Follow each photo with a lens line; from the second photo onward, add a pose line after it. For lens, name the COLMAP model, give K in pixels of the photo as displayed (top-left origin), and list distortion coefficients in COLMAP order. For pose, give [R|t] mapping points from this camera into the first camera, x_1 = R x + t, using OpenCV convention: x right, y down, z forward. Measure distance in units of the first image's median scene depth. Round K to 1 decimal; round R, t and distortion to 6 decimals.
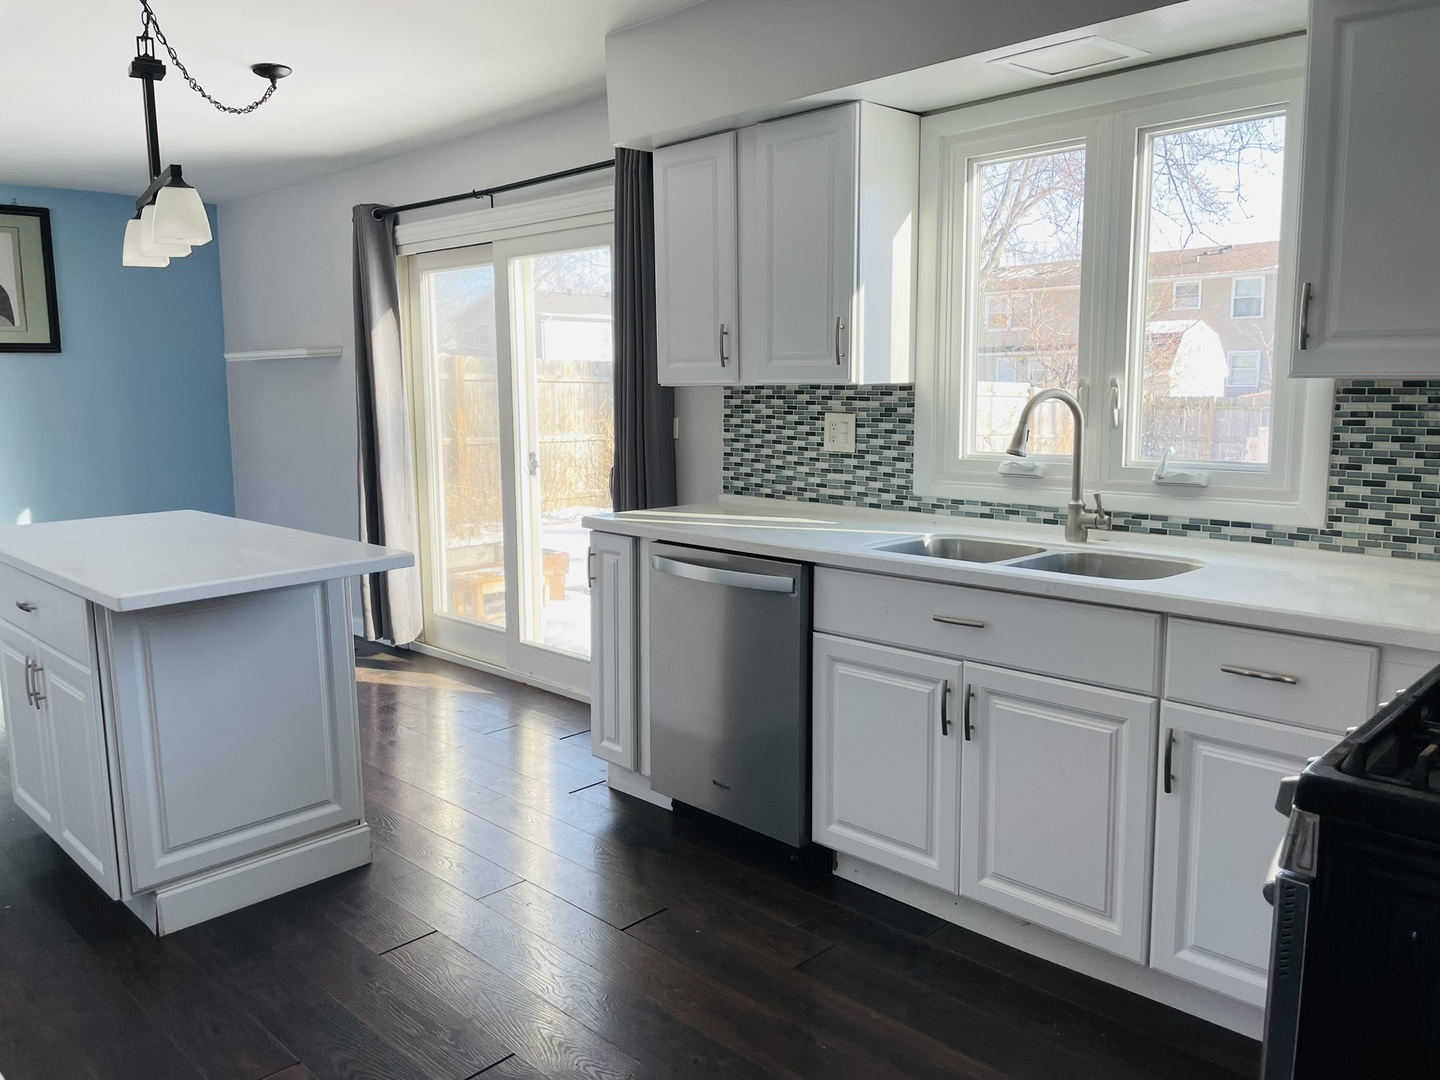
lens RADIAL K [[1082.3, 0, 720.0], [0, 1082.3, 540.0], [0, 0, 1]] dist [0.093559, -0.134110]
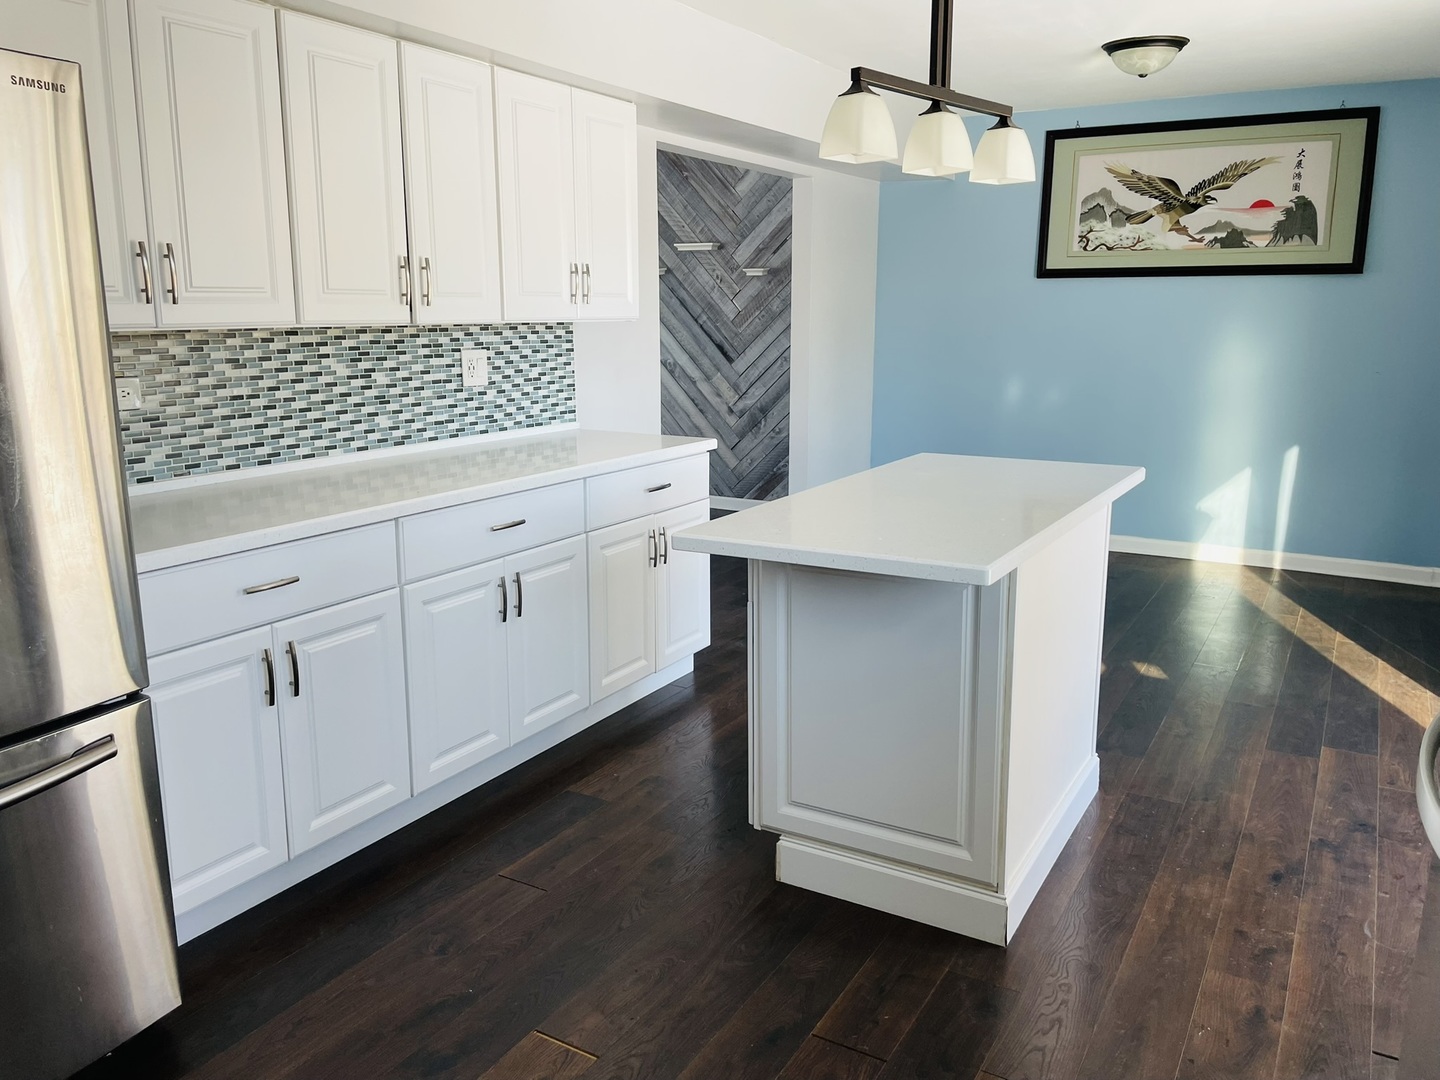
lens RADIAL K [[1082.3, 0, 720.0], [0, 1082.3, 540.0], [0, 0, 1]] dist [0.093559, -0.134110]
pose [[0.237145, 0.212424, -0.947965, 0.296229], [-0.140767, 0.973016, 0.182823, -0.096218], [0.961222, 0.090086, 0.260648, 0.551517]]
